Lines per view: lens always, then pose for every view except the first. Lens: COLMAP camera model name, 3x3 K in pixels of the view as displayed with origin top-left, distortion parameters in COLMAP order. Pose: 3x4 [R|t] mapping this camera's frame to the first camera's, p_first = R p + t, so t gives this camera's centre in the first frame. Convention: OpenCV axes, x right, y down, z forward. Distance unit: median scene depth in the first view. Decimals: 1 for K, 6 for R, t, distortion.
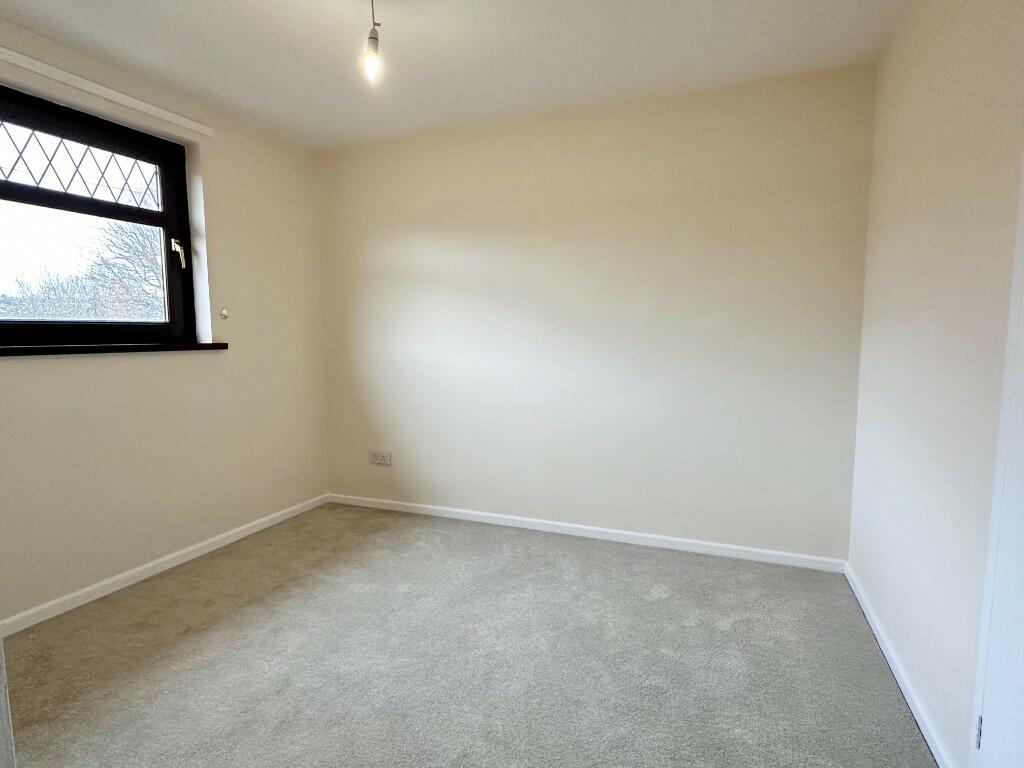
lens RADIAL K [[535.8, 0, 513.8], [0, 535.8, 385.6], [0, 0, 1]] dist [-0.001757, 0.000175]
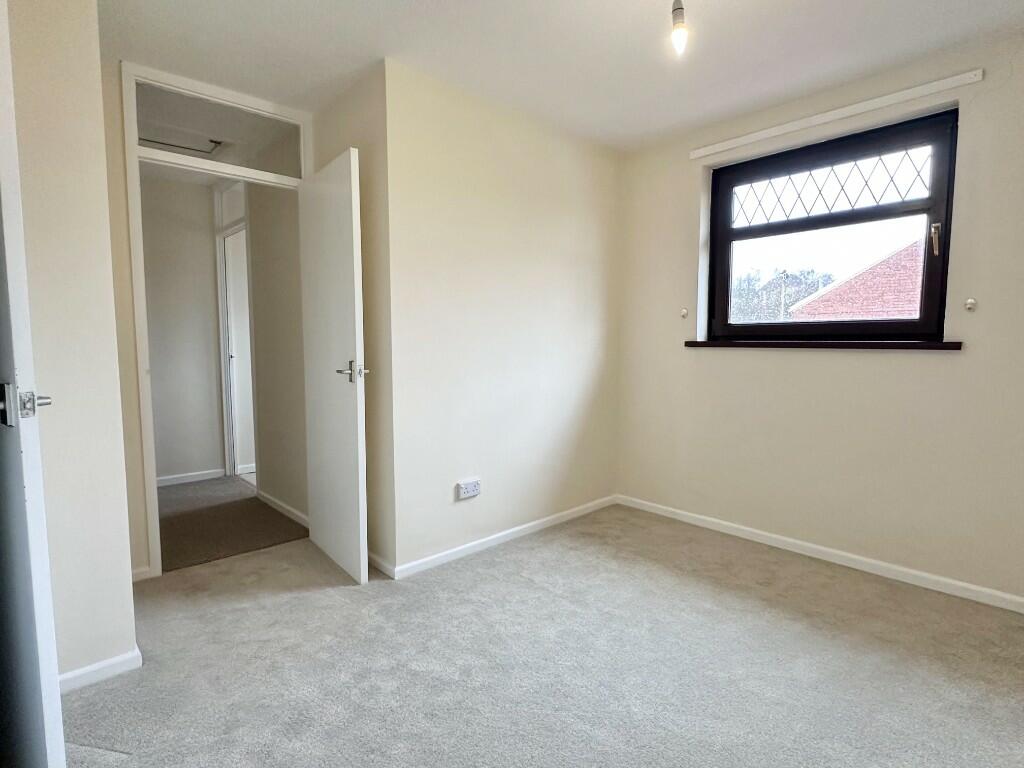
lens RADIAL K [[535.8, 0, 513.8], [0, 535.8, 385.6], [0, 0, 1]] dist [-0.001757, 0.000175]
pose [[-0.425372, 0.080359, -0.901444, 0.497904], [-0.087348, 0.987755, 0.129270, -0.066746], [0.900794, 0.133727, -0.413144, 0.811065]]
